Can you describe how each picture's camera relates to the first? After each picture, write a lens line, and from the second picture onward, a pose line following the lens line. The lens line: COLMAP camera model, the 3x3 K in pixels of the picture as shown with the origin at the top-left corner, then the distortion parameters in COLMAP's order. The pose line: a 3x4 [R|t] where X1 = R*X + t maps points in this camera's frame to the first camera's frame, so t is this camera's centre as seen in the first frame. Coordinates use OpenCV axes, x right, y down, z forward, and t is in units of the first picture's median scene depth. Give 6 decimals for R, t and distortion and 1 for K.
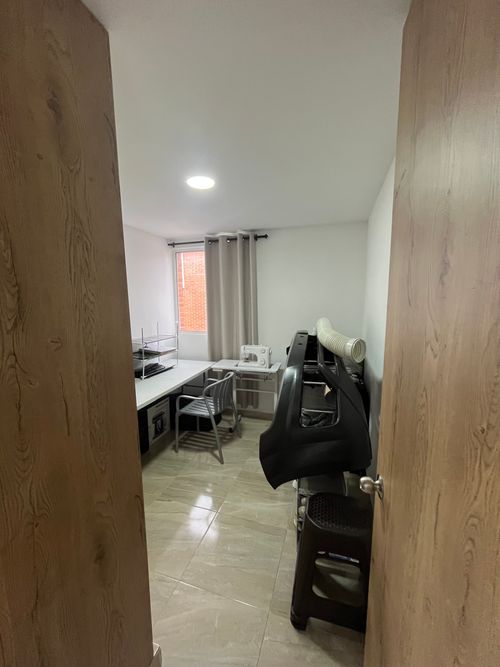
lens RADIAL K [[271.4, 0, 250.0], [0, 271.4, 333.5], [0, 0, 1]] dist [0.000148, 0.000284]
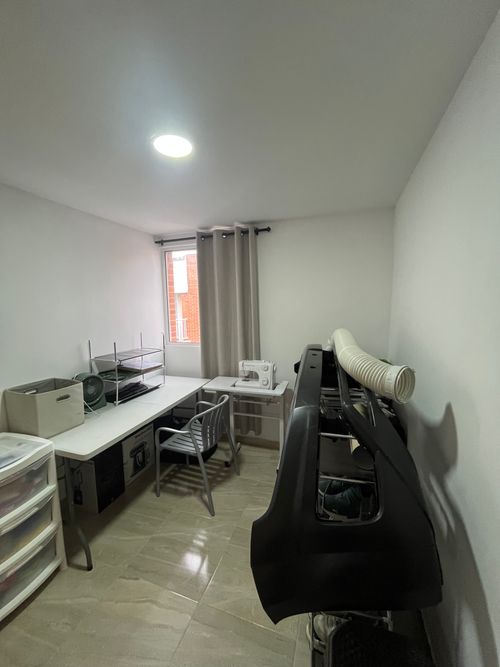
lens RADIAL K [[271.4, 0, 250.0], [0, 271.4, 333.5], [0, 0, 1]] dist [0.000148, 0.000284]
pose [[0.999552, -0.004197, -0.029631, 0.025611], [0.003699, 0.999851, -0.016855, -0.026480], [0.029697, 0.016738, 0.999419, 0.177620]]
